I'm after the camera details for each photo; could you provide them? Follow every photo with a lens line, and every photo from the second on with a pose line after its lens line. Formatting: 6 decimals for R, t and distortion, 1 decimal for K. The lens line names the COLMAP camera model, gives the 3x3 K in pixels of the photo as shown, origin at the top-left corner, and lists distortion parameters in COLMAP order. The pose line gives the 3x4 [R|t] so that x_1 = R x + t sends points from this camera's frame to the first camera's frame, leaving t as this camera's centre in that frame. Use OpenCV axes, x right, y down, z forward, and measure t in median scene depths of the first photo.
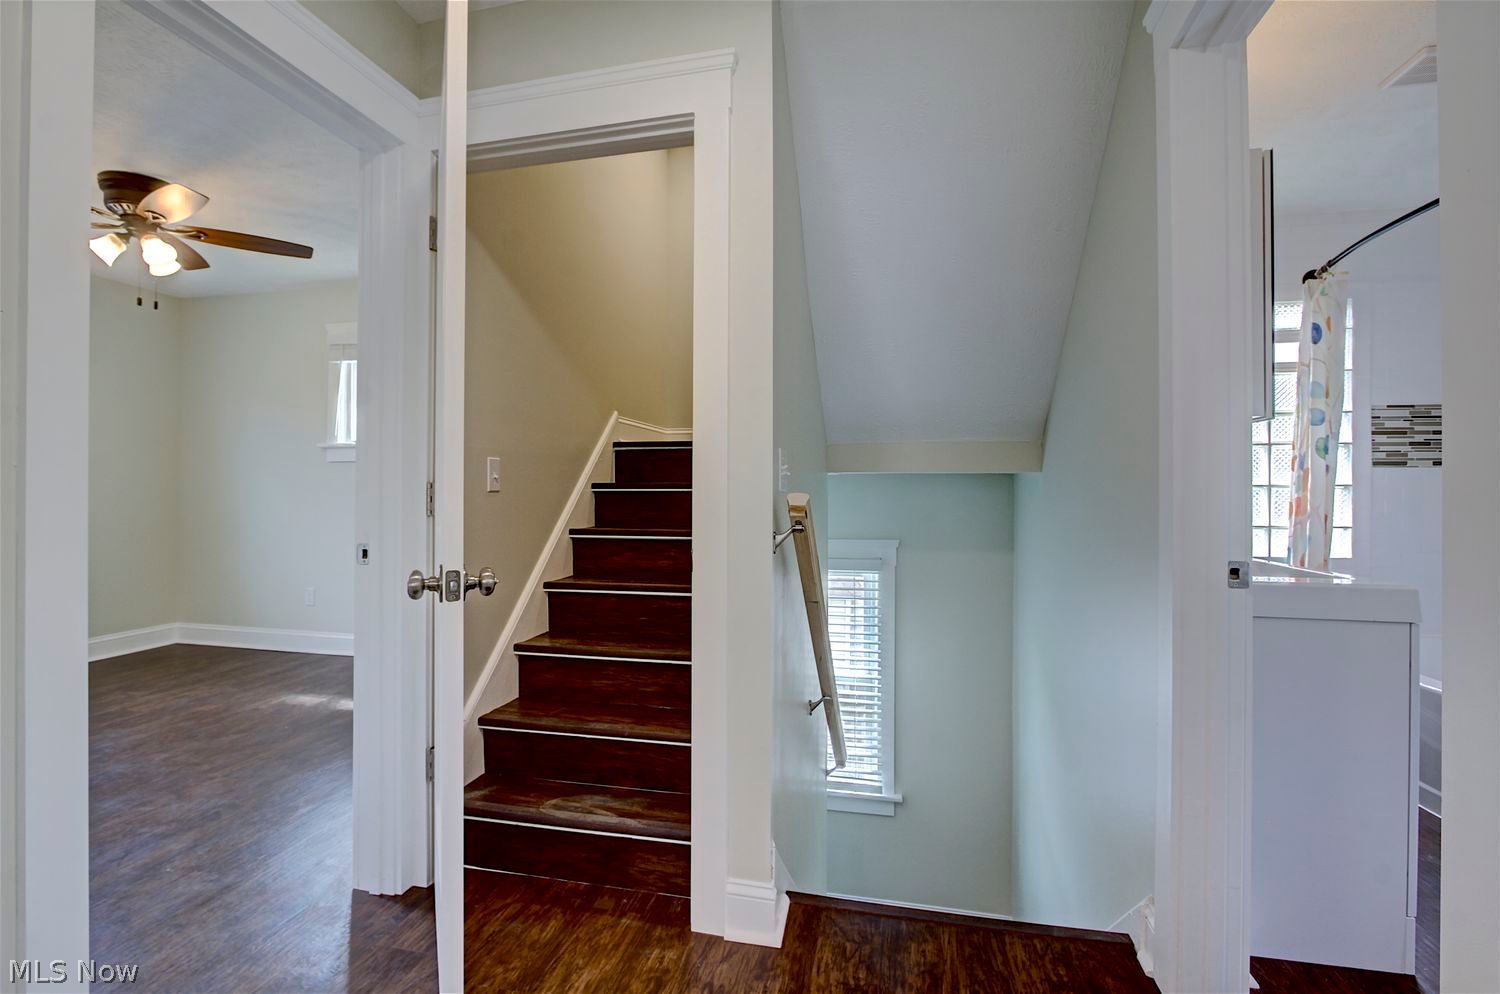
lens RADIAL K [[699.2, 0, 726.3], [0, 699.2, 490.4], [0, 0, 1]] dist [-0.012224, -0.000717]
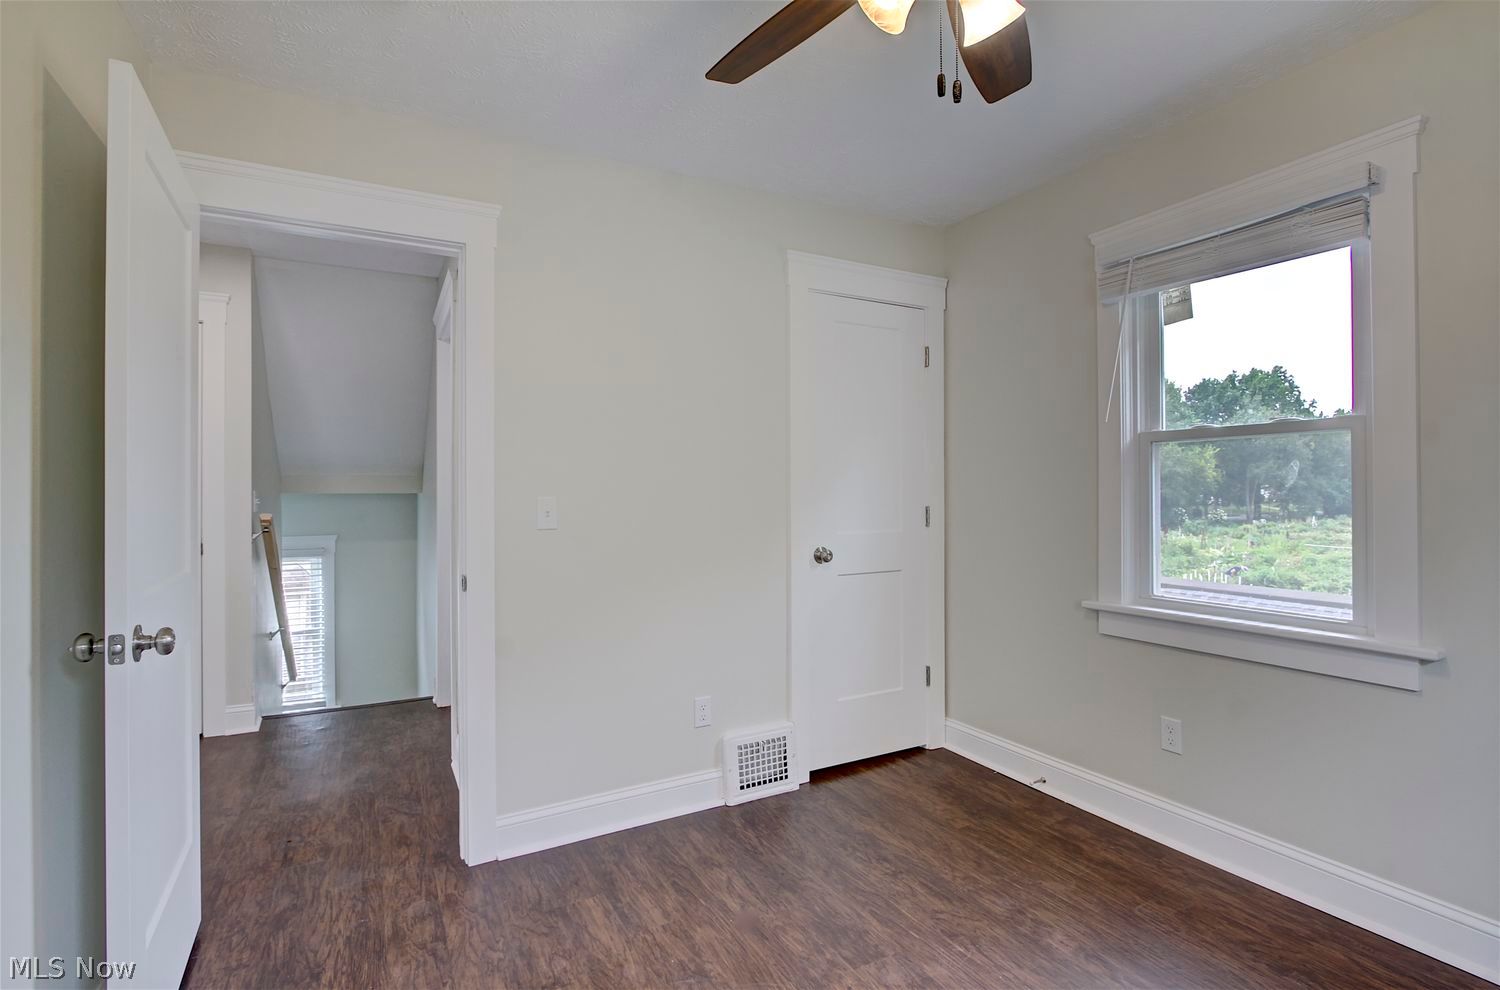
lens RADIAL K [[699.2, 0, 736.8], [0, 699.2, 490.4], [0, 0, 1]] dist [-0.012224, -0.000717]
pose [[0.748197, -0.005203, 0.663456, -0.125766], [-0.001304, 0.999956, 0.009312, -0.048965], [-0.663475, -0.007833, 0.748157, -0.844254]]
